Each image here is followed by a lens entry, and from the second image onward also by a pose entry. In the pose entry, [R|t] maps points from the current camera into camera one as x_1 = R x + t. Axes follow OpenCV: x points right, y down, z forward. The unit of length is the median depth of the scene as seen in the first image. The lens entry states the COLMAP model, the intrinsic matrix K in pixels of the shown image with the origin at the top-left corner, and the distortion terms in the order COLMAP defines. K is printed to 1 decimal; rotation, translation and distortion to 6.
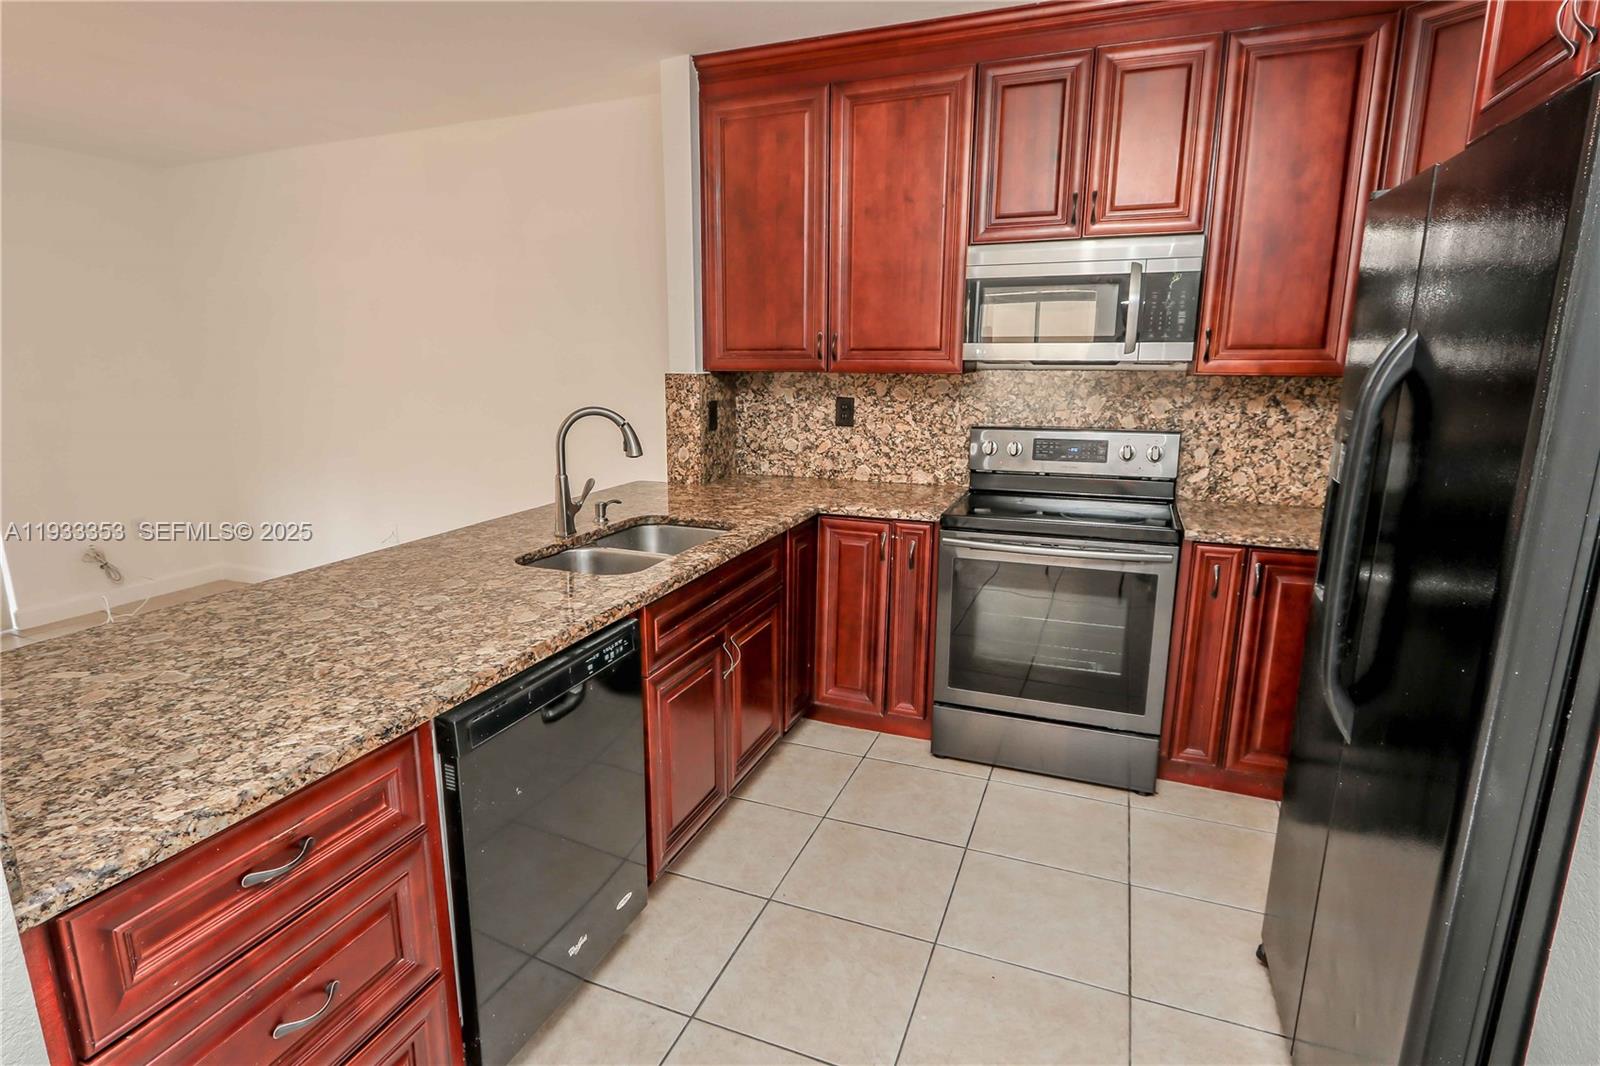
lens RADIAL K [[841.3, 0, 757.3], [0, 841.3, 534.8], [0, 0, 1]] dist [-0.019025, 0.002270]
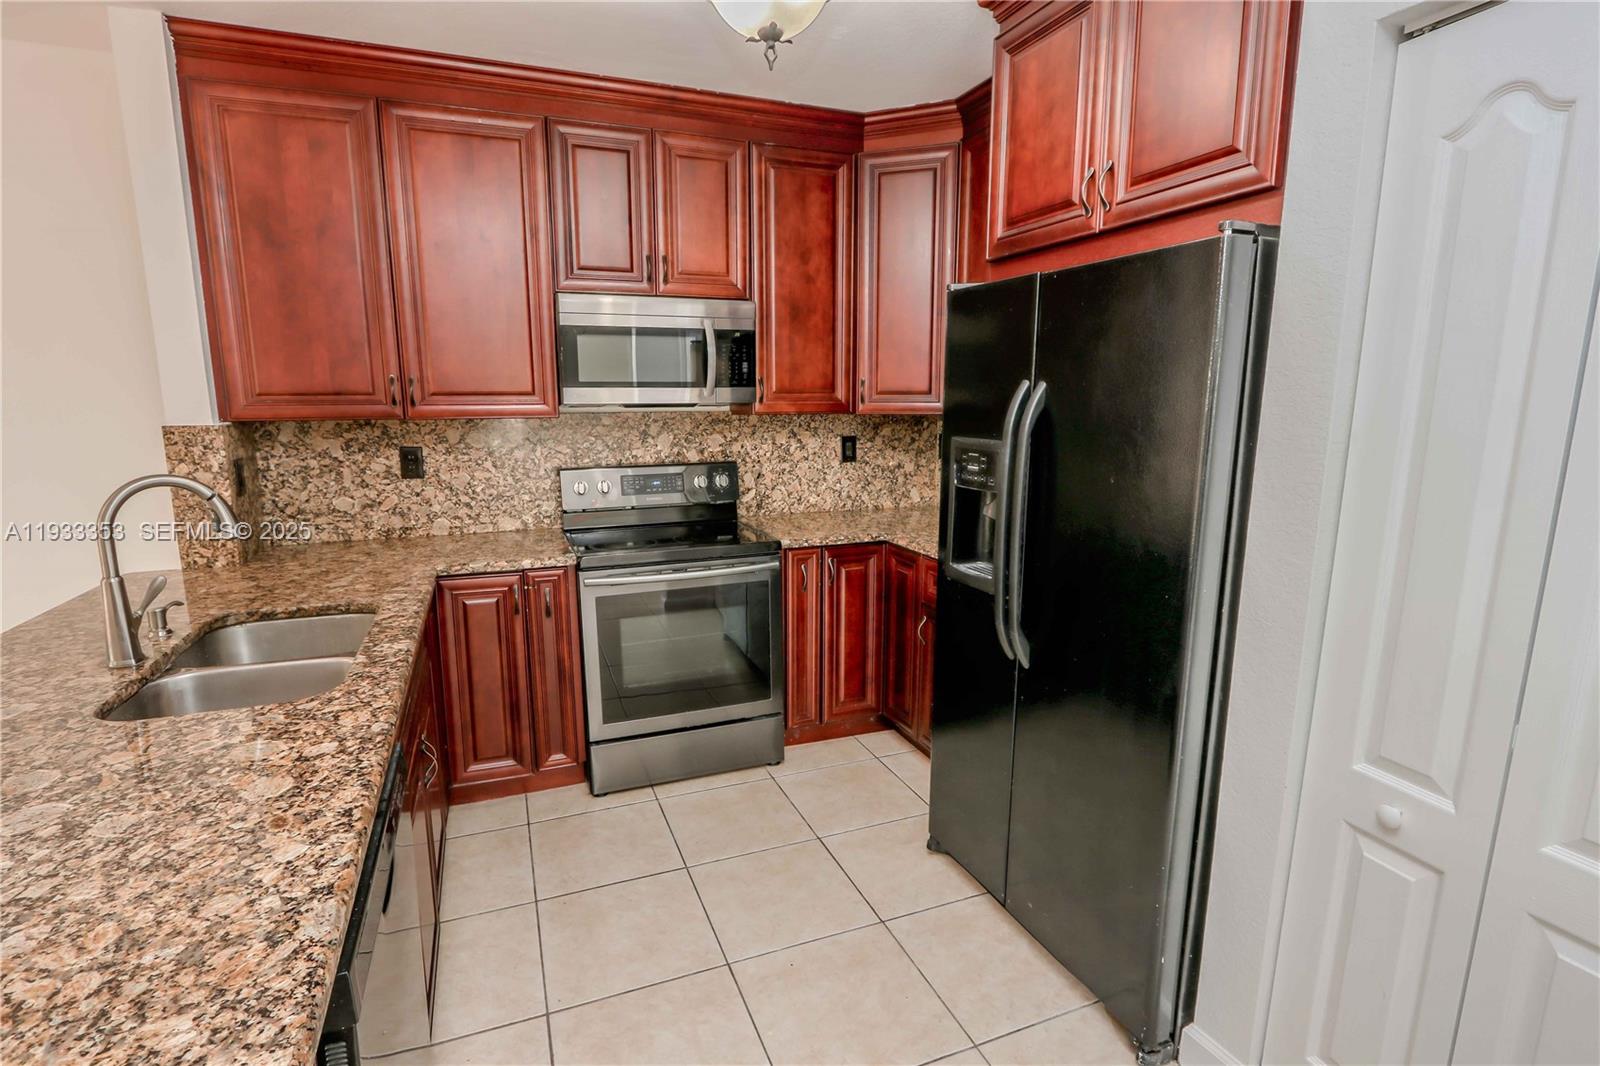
lens RADIAL K [[773.8, 0, 800.0], [0, 773.8, 533.0], [0, 0, 1]] dist [-0.016924, 0.002014]
pose [[0.706896, -0.122273, 0.696669, -0.215336], [0.149807, 0.988482, 0.021483, -0.030055], [-0.691272, 0.089180, 0.717071, 0.140305]]
